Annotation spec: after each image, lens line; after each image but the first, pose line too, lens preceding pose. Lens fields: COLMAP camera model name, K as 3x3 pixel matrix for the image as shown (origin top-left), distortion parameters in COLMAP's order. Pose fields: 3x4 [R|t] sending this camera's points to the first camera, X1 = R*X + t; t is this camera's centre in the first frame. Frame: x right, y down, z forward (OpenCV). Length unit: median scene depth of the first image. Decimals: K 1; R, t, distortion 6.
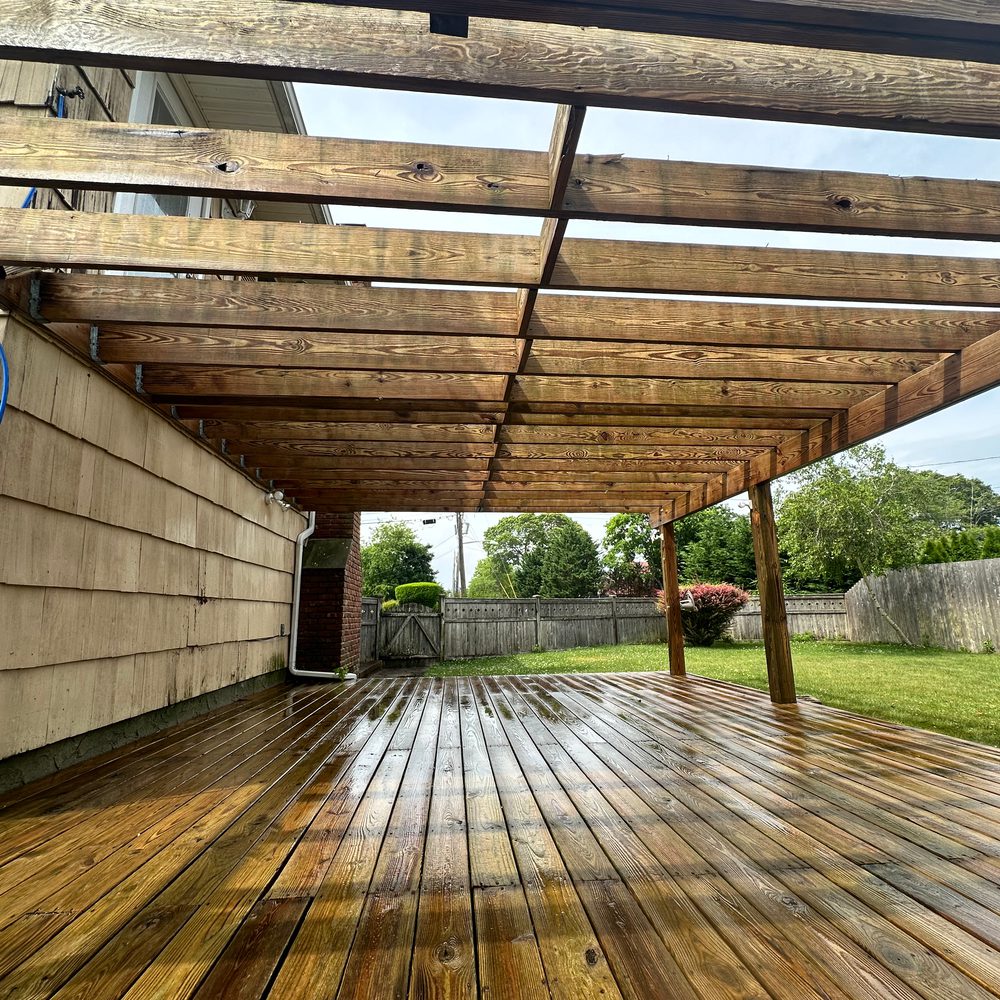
lens RADIAL K [[529.6, 0, 500.0], [0, 529.6, 500.0], [0, 0, 1]] dist [-0.001950, 0.000465]
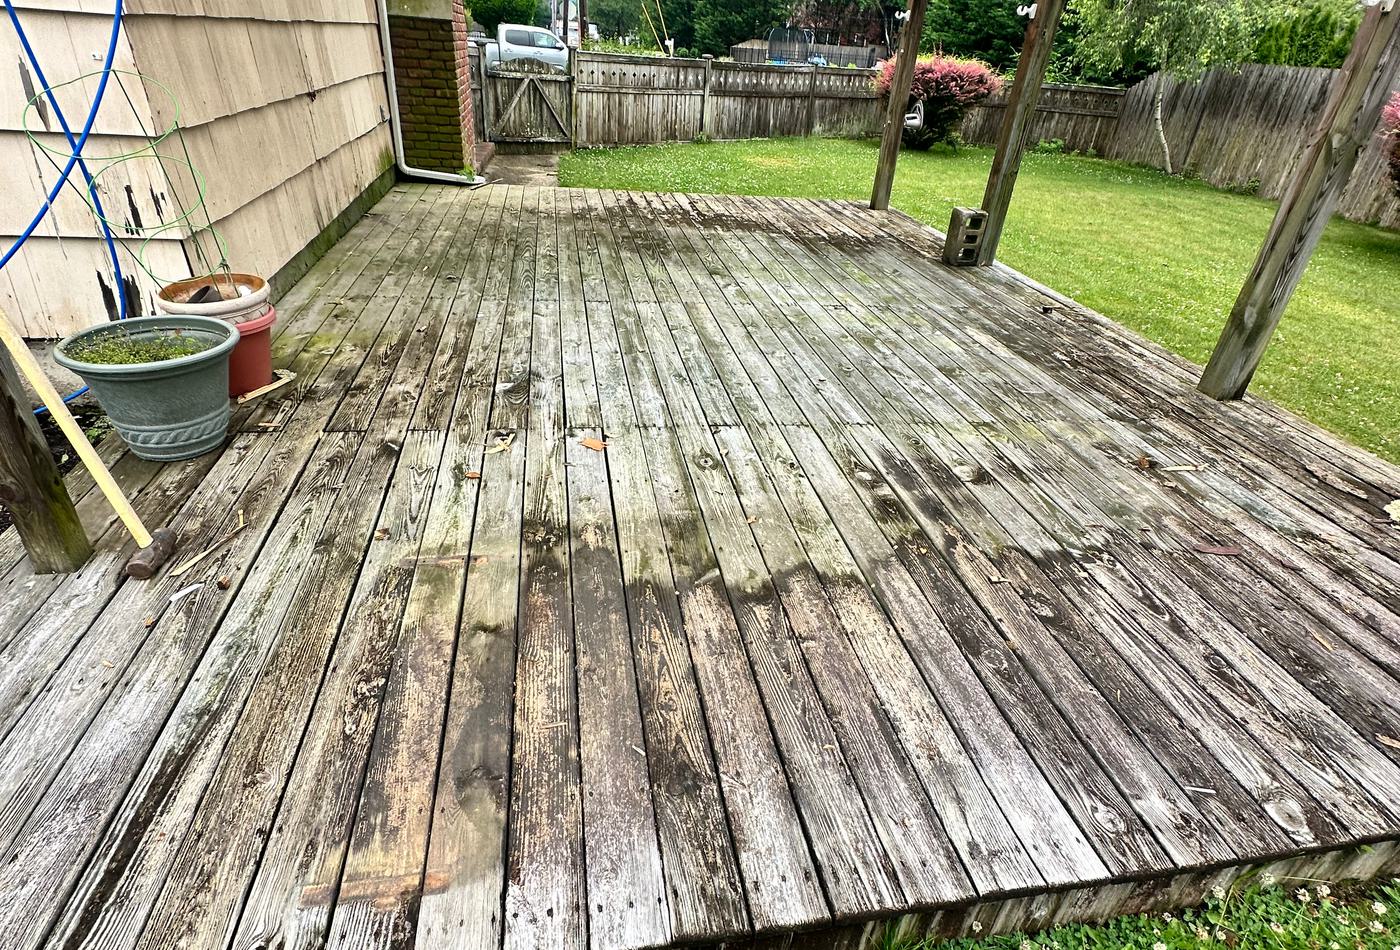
lens RADIAL K [[740.4, 0, 700.0], [0, 740.4, 475.0], [0, 0, 1]] dist [-0.002315, 0.000680]
pose [[0.992356, 0.031633, 0.119285, -0.040304], [-0.104064, 0.734058, 0.671066, -0.067201], [-0.066335, -0.678350, 0.731738, -0.072270]]
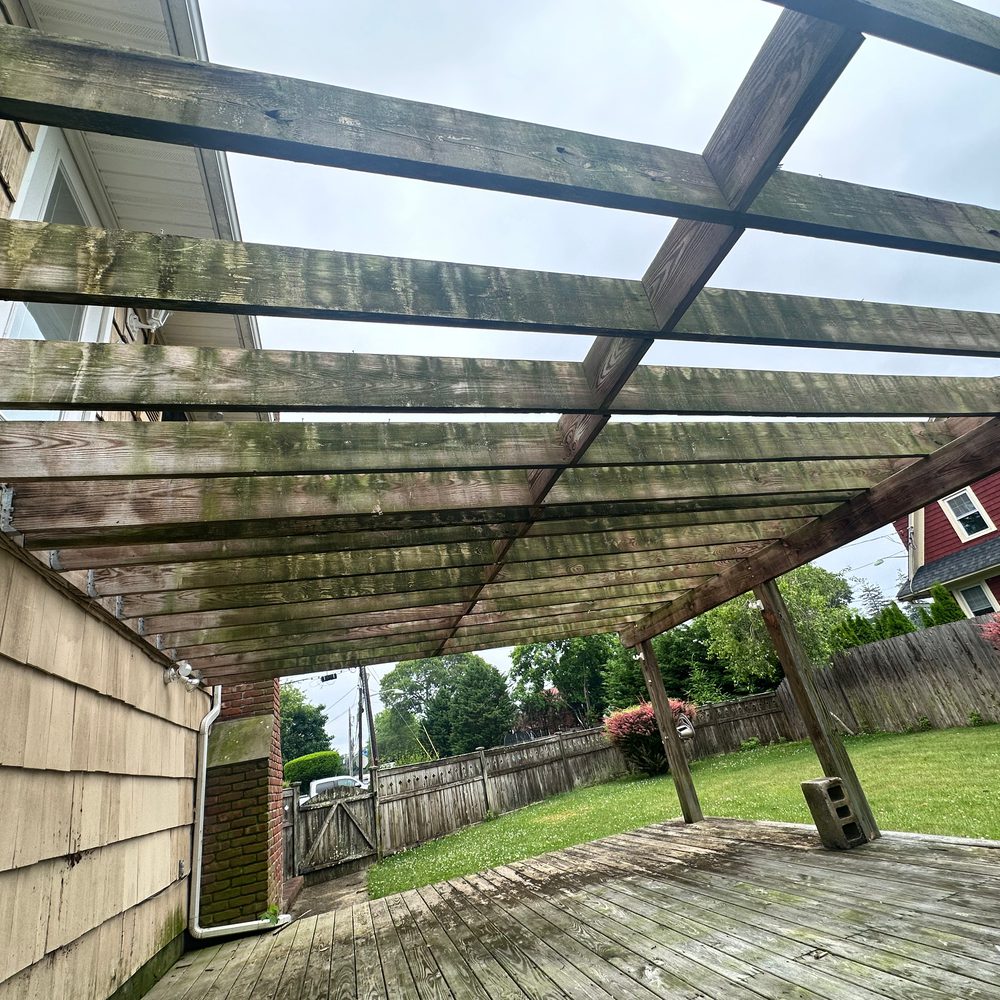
lens RADIAL K [[529.6, 0, 500.0], [0, 529.6, 500.0], [0, 0, 1]] dist [-0.001950, 0.000465]
pose [[0.972690, -0.074015, 0.219991, -0.063916], [0.126526, 0.963674, -0.235210, -0.003391], [-0.194590, 0.256621, 0.946721, 0.071686]]
